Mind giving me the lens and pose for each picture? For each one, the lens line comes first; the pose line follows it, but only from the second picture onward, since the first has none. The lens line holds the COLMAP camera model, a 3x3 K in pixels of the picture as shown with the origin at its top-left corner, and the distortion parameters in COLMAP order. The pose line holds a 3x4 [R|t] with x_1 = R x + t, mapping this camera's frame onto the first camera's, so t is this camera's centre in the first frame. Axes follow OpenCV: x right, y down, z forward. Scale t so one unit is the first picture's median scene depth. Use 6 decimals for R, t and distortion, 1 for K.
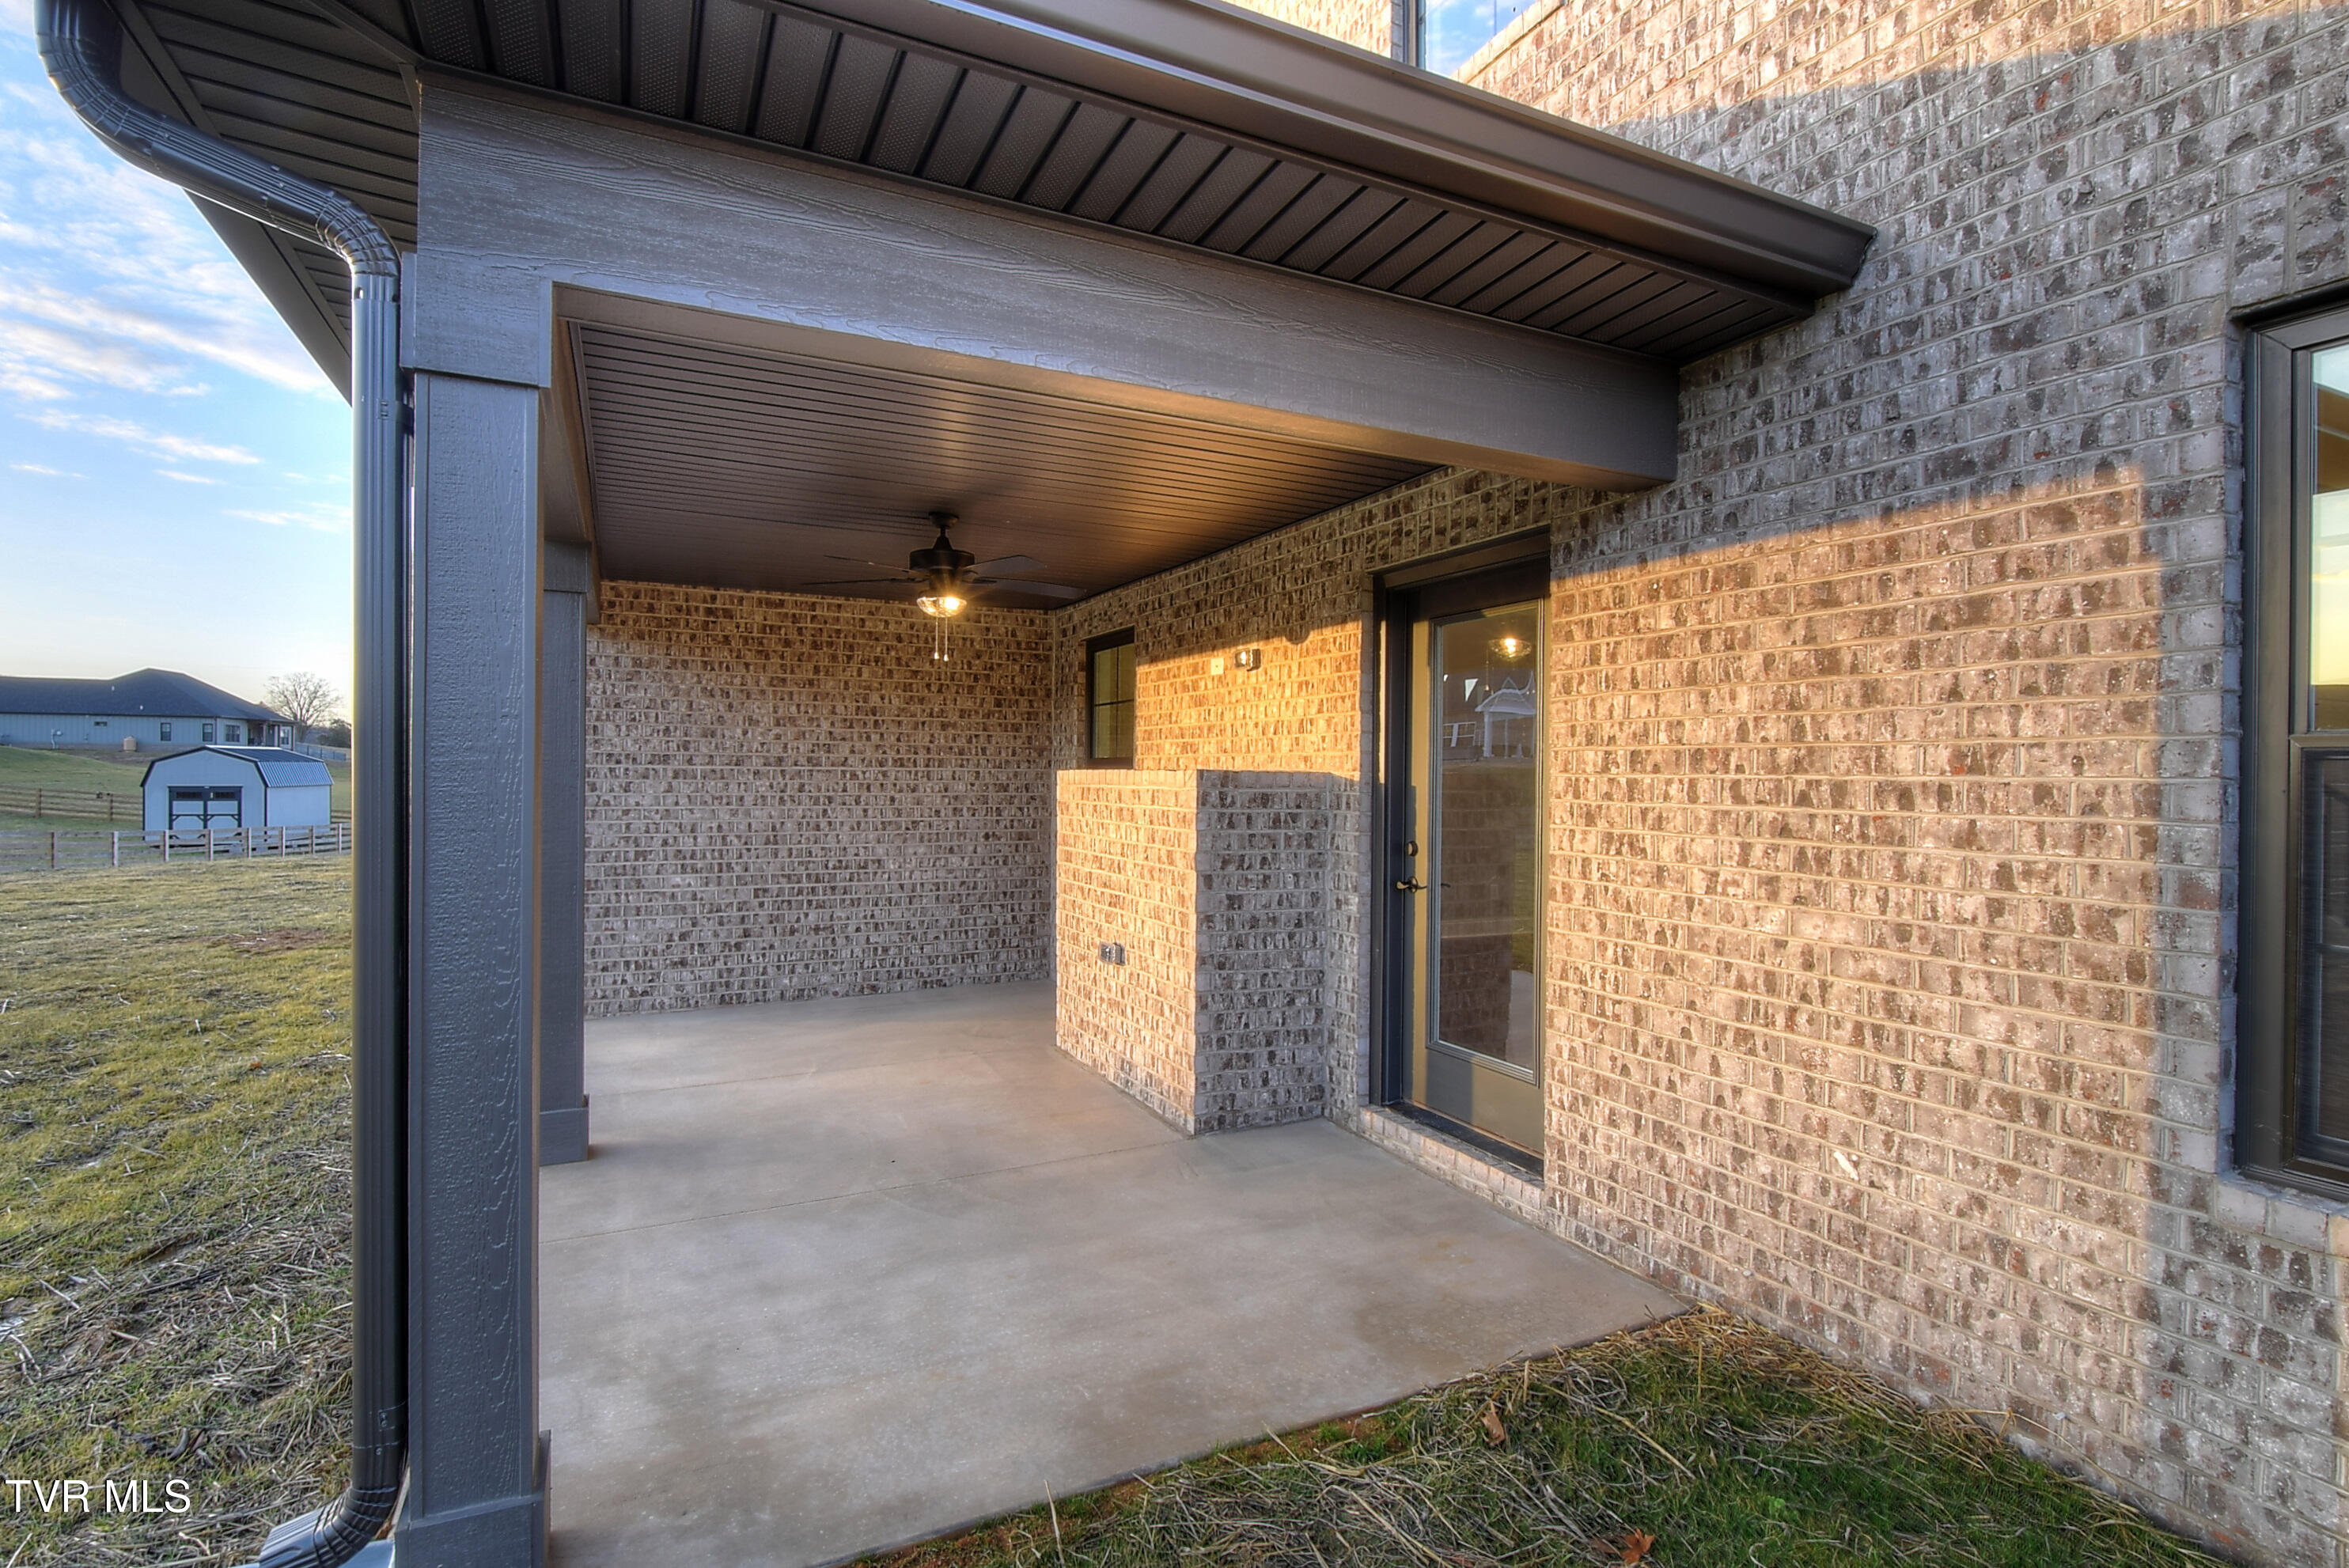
lens RADIAL K [[1132.0, 0, 1171.7], [0, 1132.0, 778.4], [0, 0, 1]] dist [-0.005751, -0.001810]
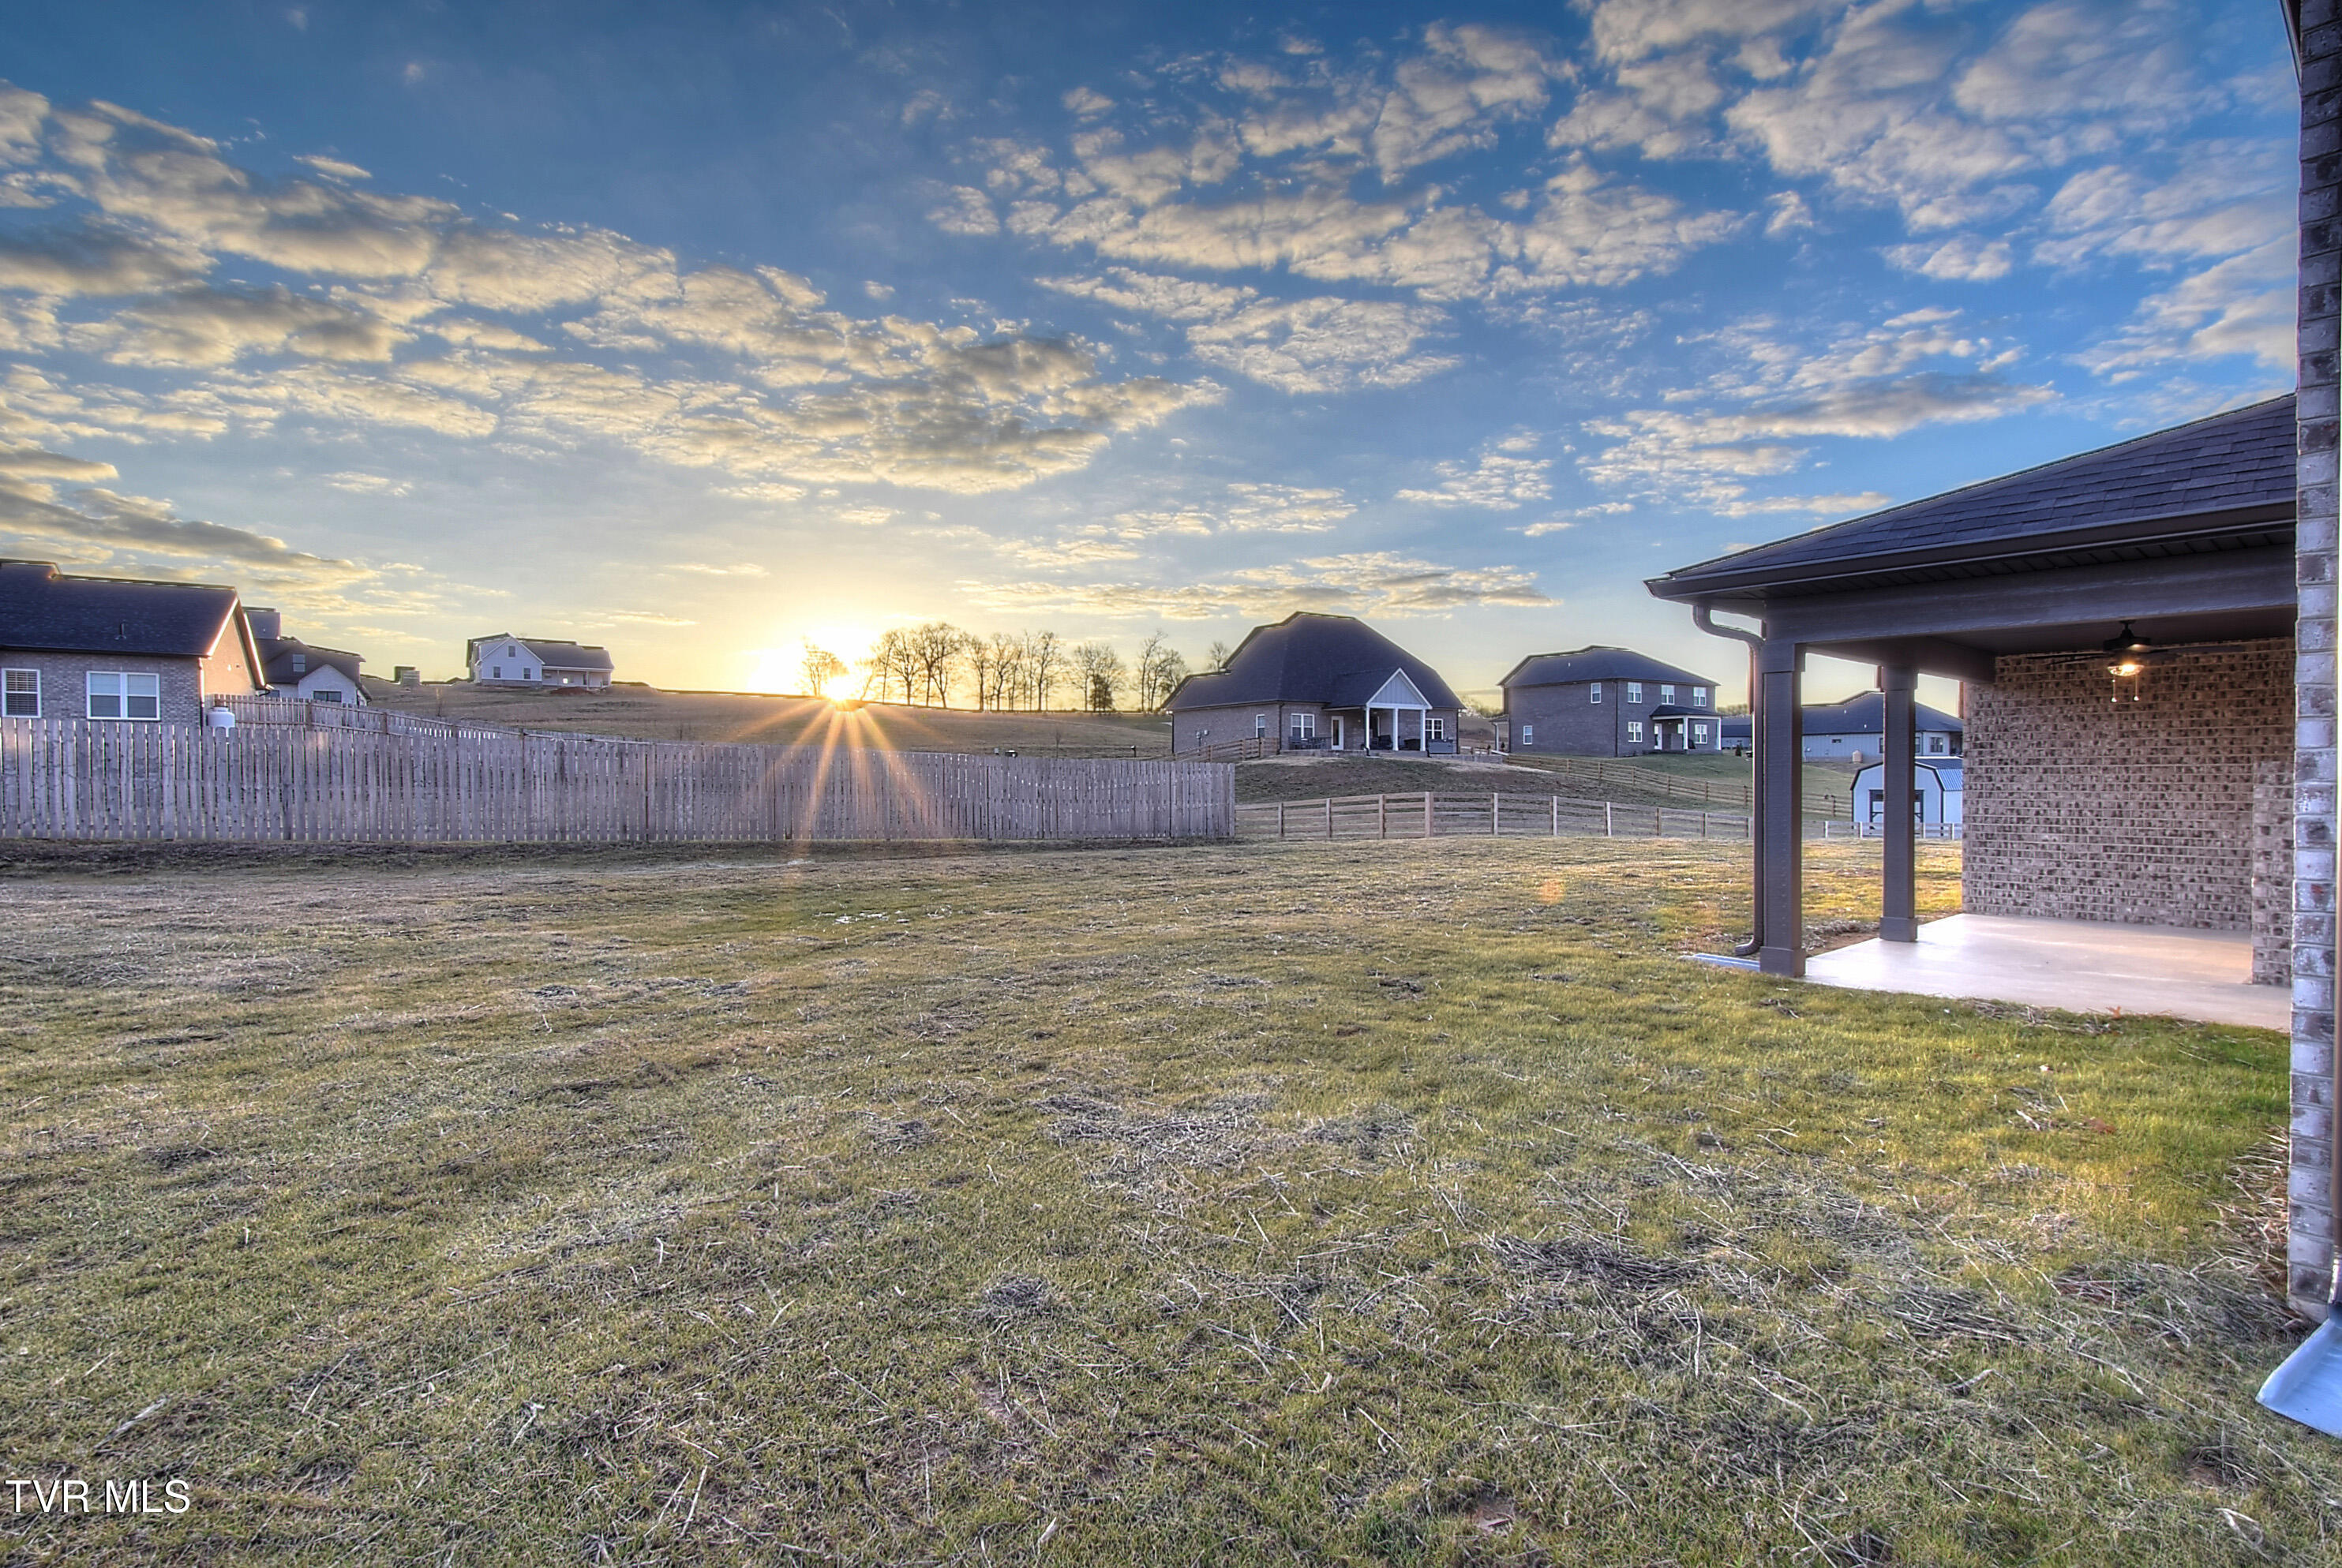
lens RADIAL K [[1128.5, 0, 1170.4], [0, 1128.5, 787.1], [0, 0, 1]] dist [-0.005751, -0.001810]
pose [[0.266818, -0.001008, -0.963747, 0.762265], [0.002084, 0.999998, -0.000469, 0.017560], [0.963745, -0.001883, 0.266819, -0.617901]]
